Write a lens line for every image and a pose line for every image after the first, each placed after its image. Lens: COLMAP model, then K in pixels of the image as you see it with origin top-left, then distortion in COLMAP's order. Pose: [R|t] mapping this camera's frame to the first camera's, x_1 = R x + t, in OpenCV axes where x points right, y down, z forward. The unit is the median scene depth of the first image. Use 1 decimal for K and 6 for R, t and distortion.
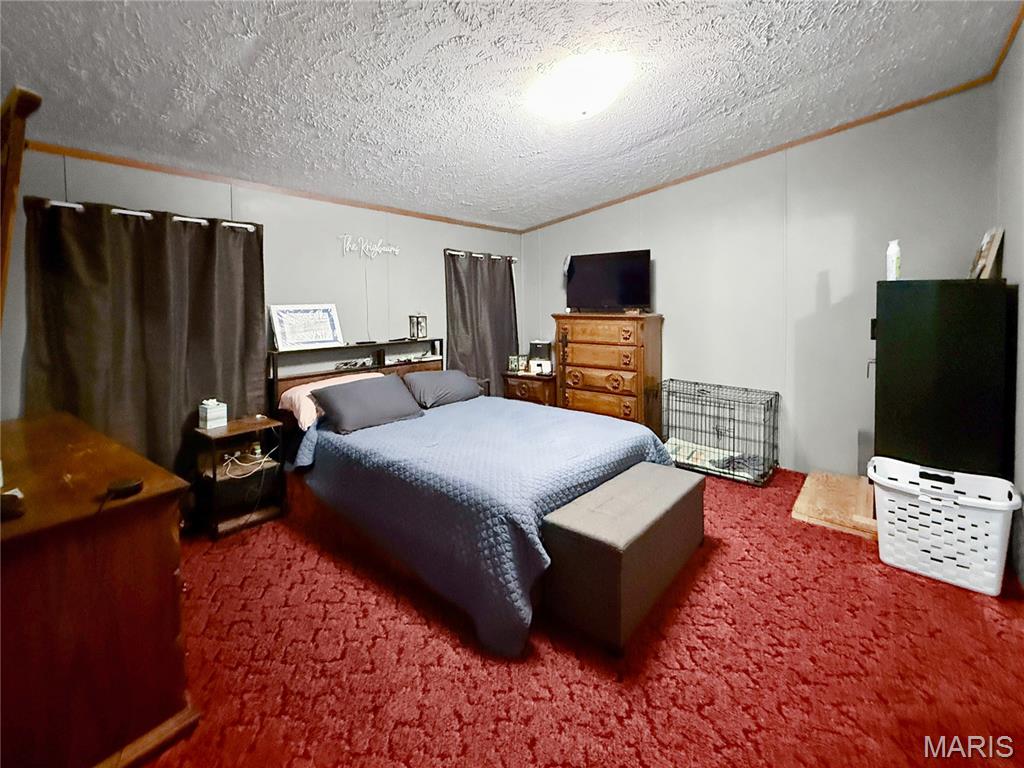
lens RADIAL K [[429.9, 0, 514.6], [0, 429.9, 372.1], [0, 0, 1]] dist [0.000138, 0.000032]
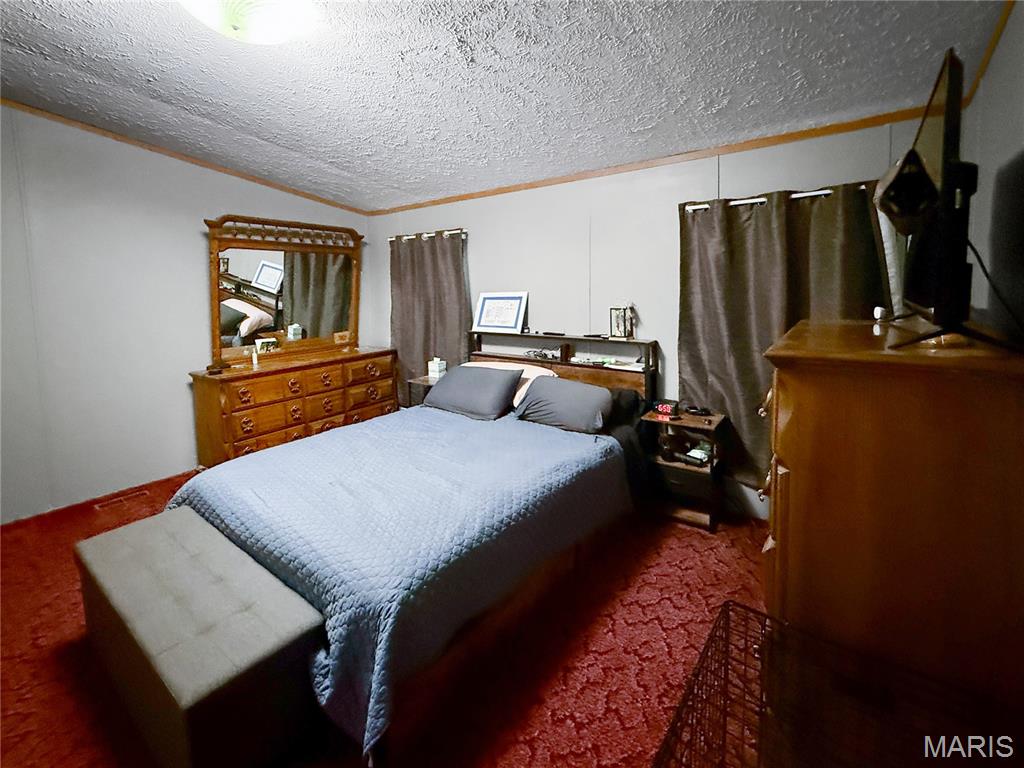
lens RADIAL K [[429.9, 0, 514.6], [0, 429.9, 372.1], [0, 0, 1]] dist [0.000138, 0.000032]
pose [[0.078821, 0.202257, -0.976155, 0.551255], [-0.141894, 0.971508, 0.189837, -0.148710], [0.986739, 0.123548, 0.105274, 0.813515]]
